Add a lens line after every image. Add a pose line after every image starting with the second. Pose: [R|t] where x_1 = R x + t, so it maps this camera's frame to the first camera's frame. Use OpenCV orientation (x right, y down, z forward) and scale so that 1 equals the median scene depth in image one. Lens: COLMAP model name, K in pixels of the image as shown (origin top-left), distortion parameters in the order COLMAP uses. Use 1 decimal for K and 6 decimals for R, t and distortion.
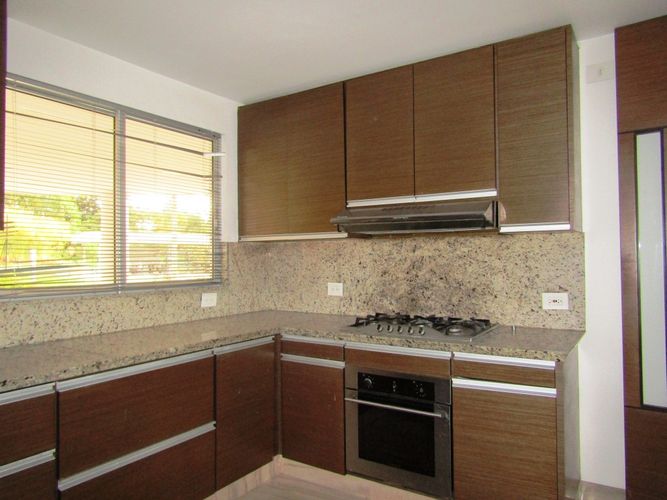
lens RADIAL K [[475.2, 0, 331.1], [0, 475.2, 250.4], [0, 0, 1]] dist [-0.003753, 0.002232]
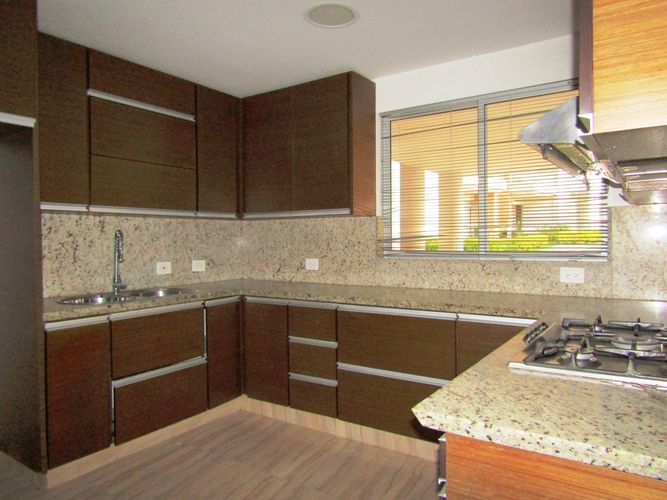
lens RADIAL K [[475.2, 0, 334.9], [0, 475.2, 248.5], [0, 0, 1]] dist [-0.003753, 0.002232]
pose [[-0.029003, 0.018826, -0.999402, 0.754270], [0.023876, 0.999550, 0.018136, 0.035005], [0.999294, -0.023336, -0.029440, 0.712690]]
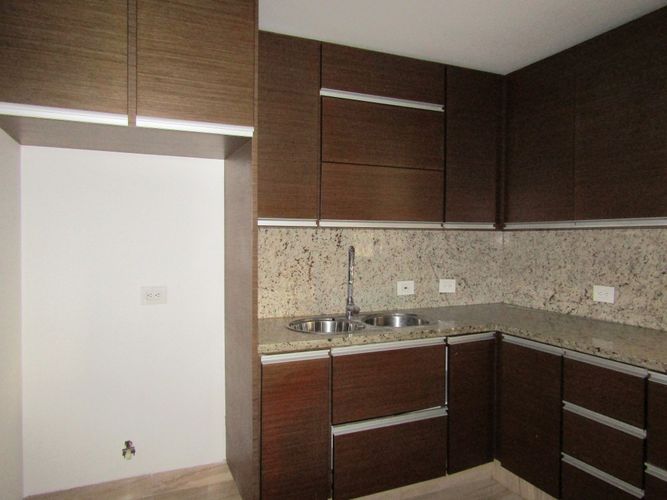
lens RADIAL K [[475.2, 0, 332.5], [0, 475.2, 252.0], [0, 0, 1]] dist [-0.003753, 0.002232]
pose [[-0.557864, 0.021268, -0.829660, 0.475816], [0.007214, 0.999758, 0.020778, -0.010527], [0.829901, 0.005606, -0.557883, 0.684111]]
